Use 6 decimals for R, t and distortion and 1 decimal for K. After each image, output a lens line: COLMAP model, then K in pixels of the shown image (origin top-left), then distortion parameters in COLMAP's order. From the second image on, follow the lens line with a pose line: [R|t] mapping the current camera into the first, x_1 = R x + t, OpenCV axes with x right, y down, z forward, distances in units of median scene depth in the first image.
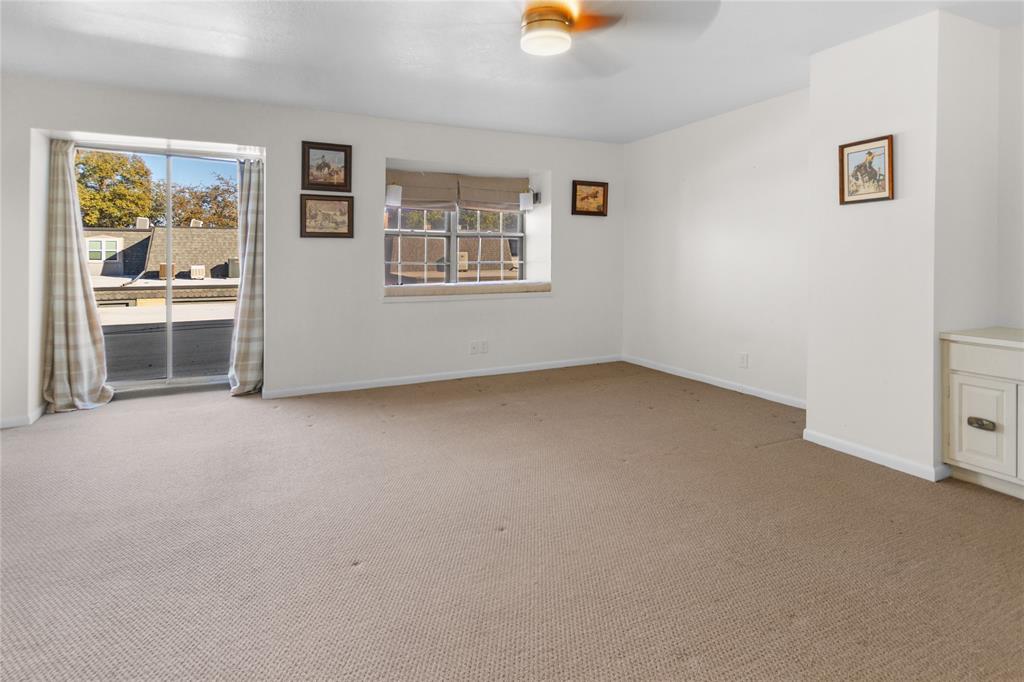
lens RADIAL K [[505.8, 0, 510.1], [0, 505.8, 247.5], [0, 0, 1]] dist [0.008522, 0.000645]
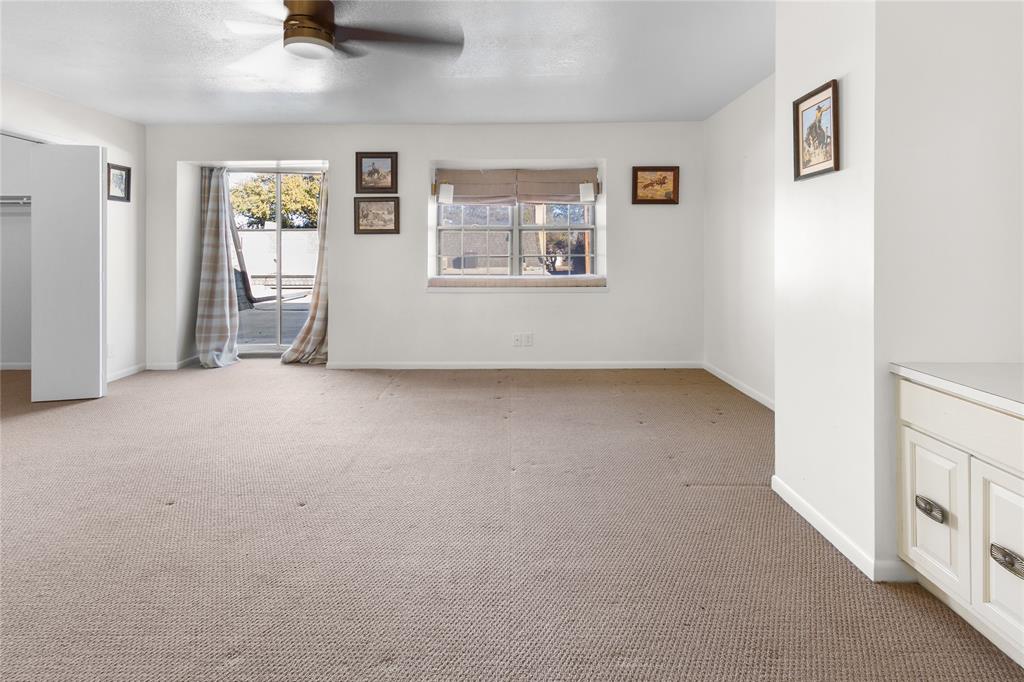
lens RADIAL K [[498.4, 0, 512.4], [0, 498.4, 236.6], [0, 0, 1]] dist [0.001014, -0.000524]
pose [[0.902164, -0.013353, -0.431187, 0.405306], [0.010766, 0.999906, -0.008439, -0.000675], [0.431259, 0.002971, 0.902223, 0.111069]]
